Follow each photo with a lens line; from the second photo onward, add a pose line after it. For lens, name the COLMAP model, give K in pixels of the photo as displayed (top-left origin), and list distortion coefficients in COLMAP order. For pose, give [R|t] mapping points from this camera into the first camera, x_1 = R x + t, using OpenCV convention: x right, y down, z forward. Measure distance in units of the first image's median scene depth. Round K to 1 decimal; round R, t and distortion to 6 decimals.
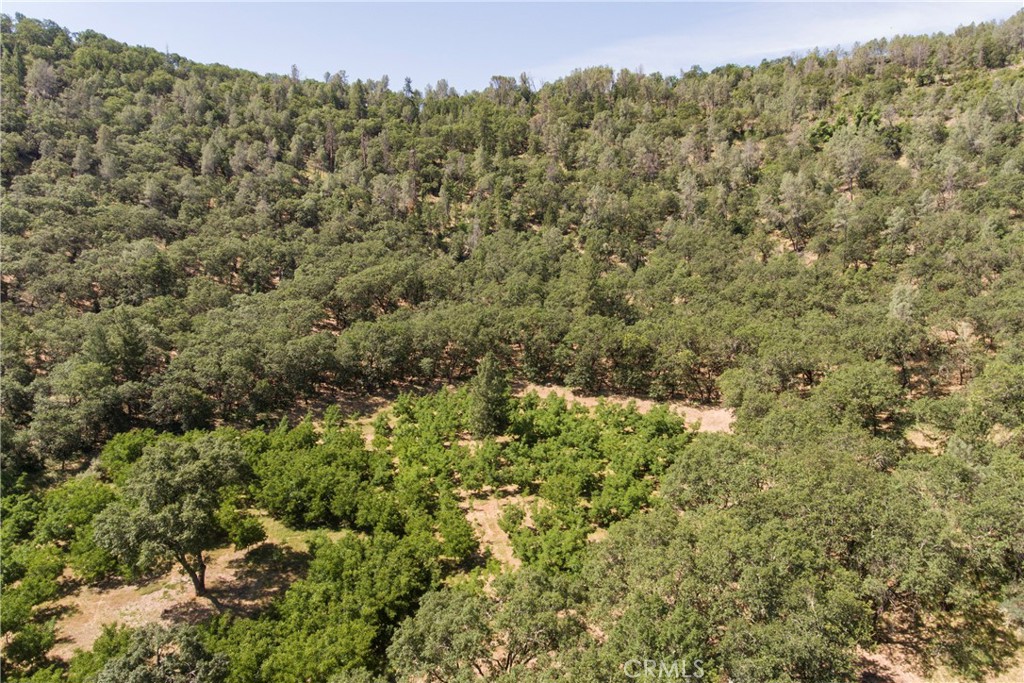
lens RADIAL K [[605.4, 0, 507.5], [0, 605.4, 338.5], [0, 0, 1]] dist [-0.005079, -0.001356]
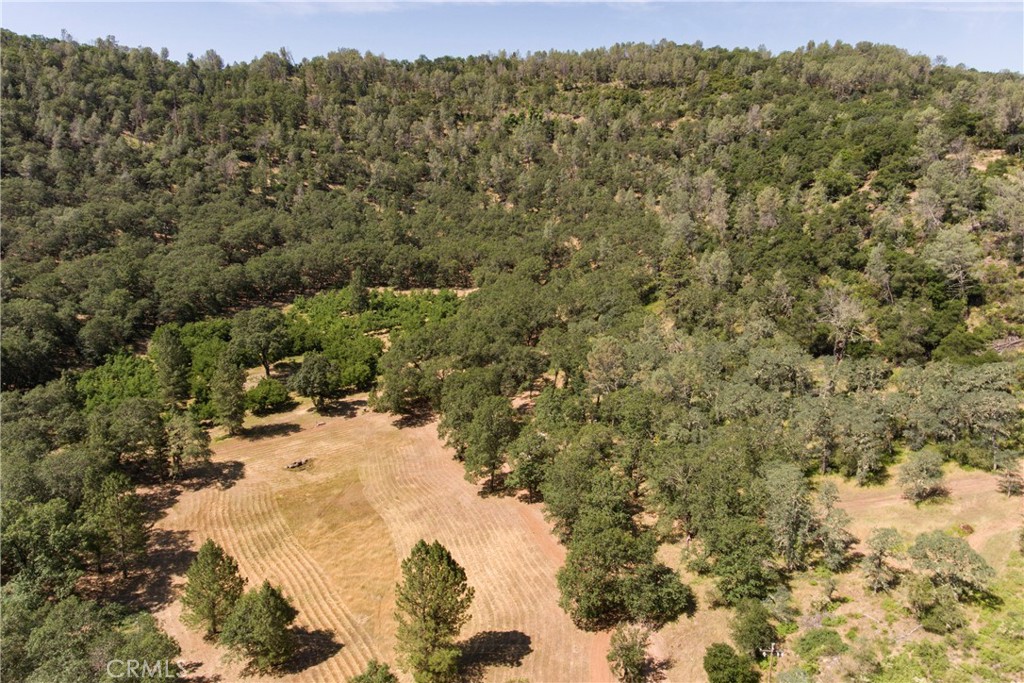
lens RADIAL K [[605.4, 0, 507.5], [0, 605.4, 338.5], [0, 0, 1]] dist [-0.005079, -0.001356]
pose [[0.900678, -0.119861, 0.417627, -0.226532], [0.076079, 0.989853, 0.120016, 0.028643], [-0.427775, -0.076323, 0.900657, -0.485475]]
